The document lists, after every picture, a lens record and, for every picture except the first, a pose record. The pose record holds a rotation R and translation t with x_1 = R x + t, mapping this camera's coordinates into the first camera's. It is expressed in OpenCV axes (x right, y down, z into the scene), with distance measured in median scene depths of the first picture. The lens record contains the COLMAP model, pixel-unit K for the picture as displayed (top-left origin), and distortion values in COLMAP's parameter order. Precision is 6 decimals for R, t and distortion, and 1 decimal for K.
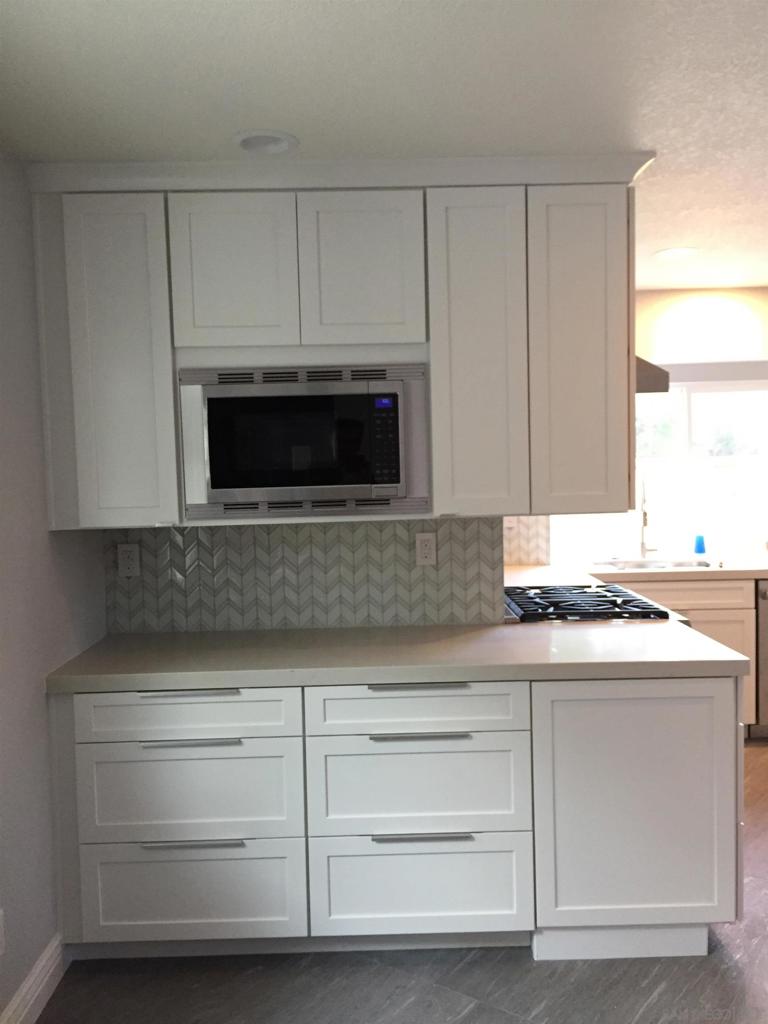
lens RADIAL K [[874.8, 0, 384.0], [0, 874.8, 512.0], [0, 0, 1]] dist [0.070977, -0.102706]
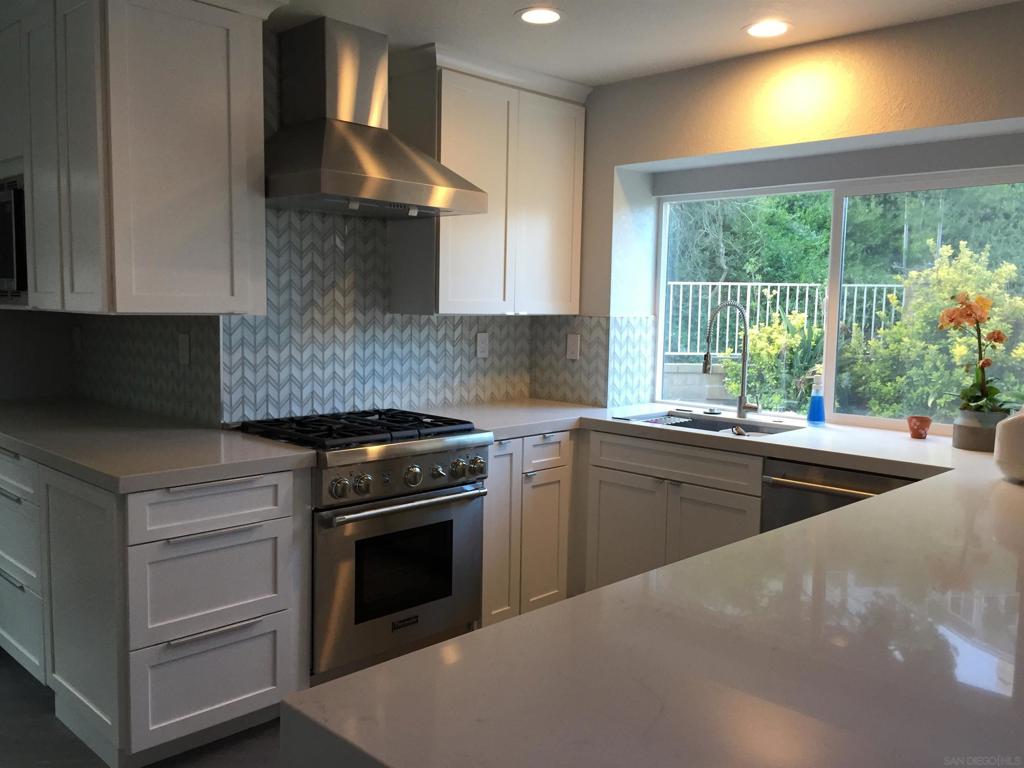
lens RADIAL K [[874.8, 0, 512.0], [0, 874.8, 384.0], [0, 0, 1]] dist [0.070977, -0.102706]
pose [[0.707657, 0.104338, -0.698810, 1.032983], [-0.077552, 0.994531, 0.069958, -0.020460], [0.702288, 0.004688, 0.711878, 0.484636]]
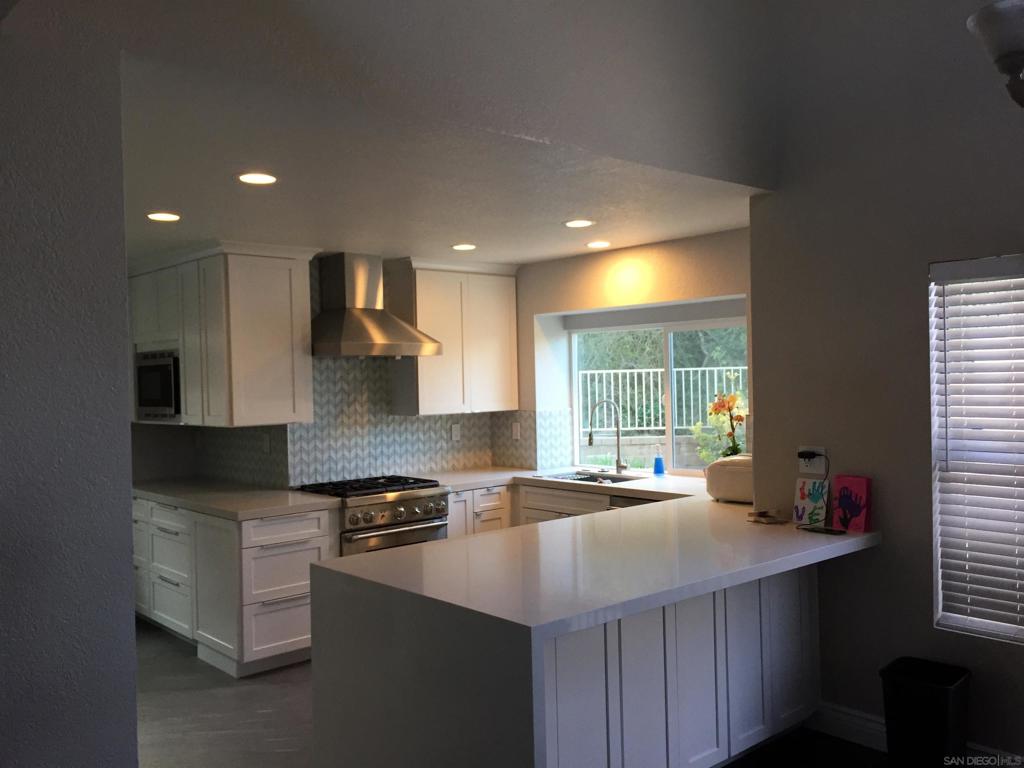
lens RADIAL K [[874.8, 0, 512.0], [0, 874.8, 384.0], [0, 0, 1]] dist [0.070977, -0.102706]
pose [[0.659834, 0.013714, -0.751286, 1.635631], [-0.036459, 0.999240, -0.013780, -0.068205], [0.750526, 0.036484, 0.659833, 0.174269]]
